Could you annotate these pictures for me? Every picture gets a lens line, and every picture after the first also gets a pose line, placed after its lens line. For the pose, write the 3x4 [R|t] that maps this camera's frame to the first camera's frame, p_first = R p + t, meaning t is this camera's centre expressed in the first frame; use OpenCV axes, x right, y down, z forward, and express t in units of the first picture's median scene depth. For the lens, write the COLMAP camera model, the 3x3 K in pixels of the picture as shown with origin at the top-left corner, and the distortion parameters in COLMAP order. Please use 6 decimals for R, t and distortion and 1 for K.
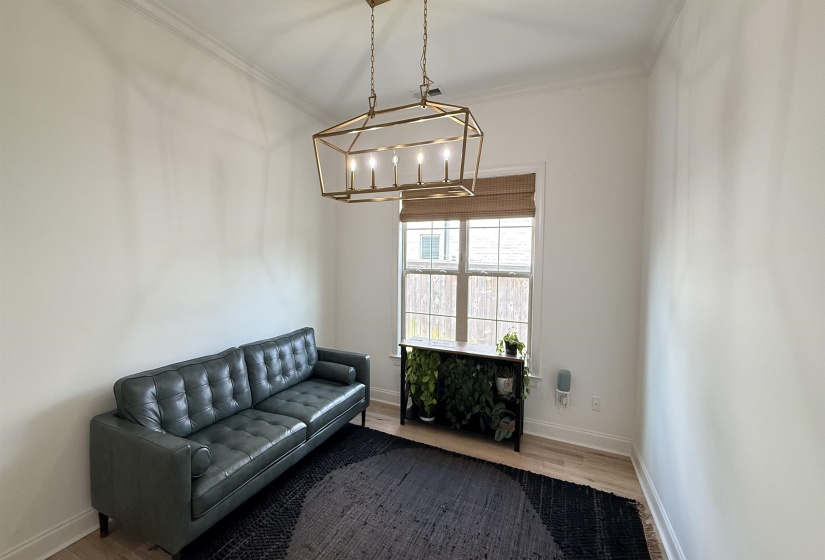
lens RADIAL K [[332.6, 0, 412.5], [0, 332.6, 272.4], [0, 0, 1]] dist [-0.001704, -0.000217]
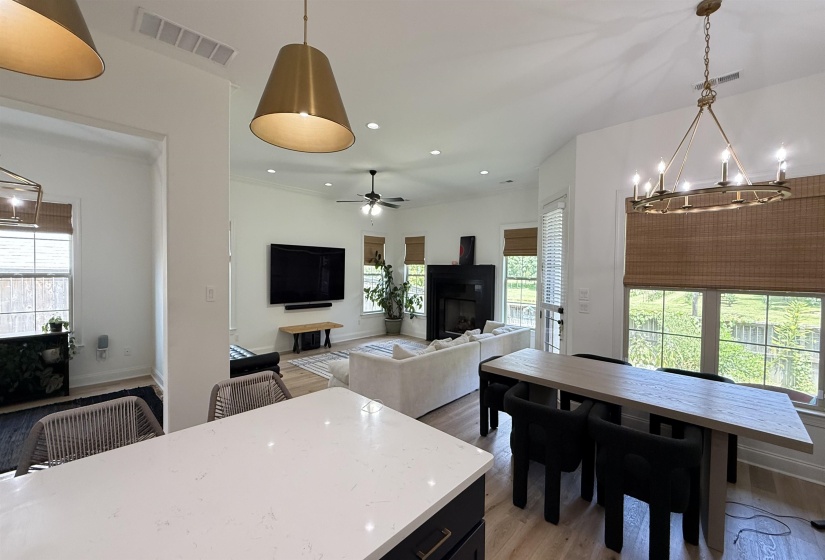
lens RADIAL K [[328.5, 0, 412.5], [0, 328.5, 280.0], [0, 0, 1]] dist [-0.002587, -0.000529]
pose [[0.338051, -0.038263, 0.940350, -0.478551], [0.019939, 0.999240, 0.033491, 0.010782], [-0.940917, 0.007428, 0.338557, -0.870787]]
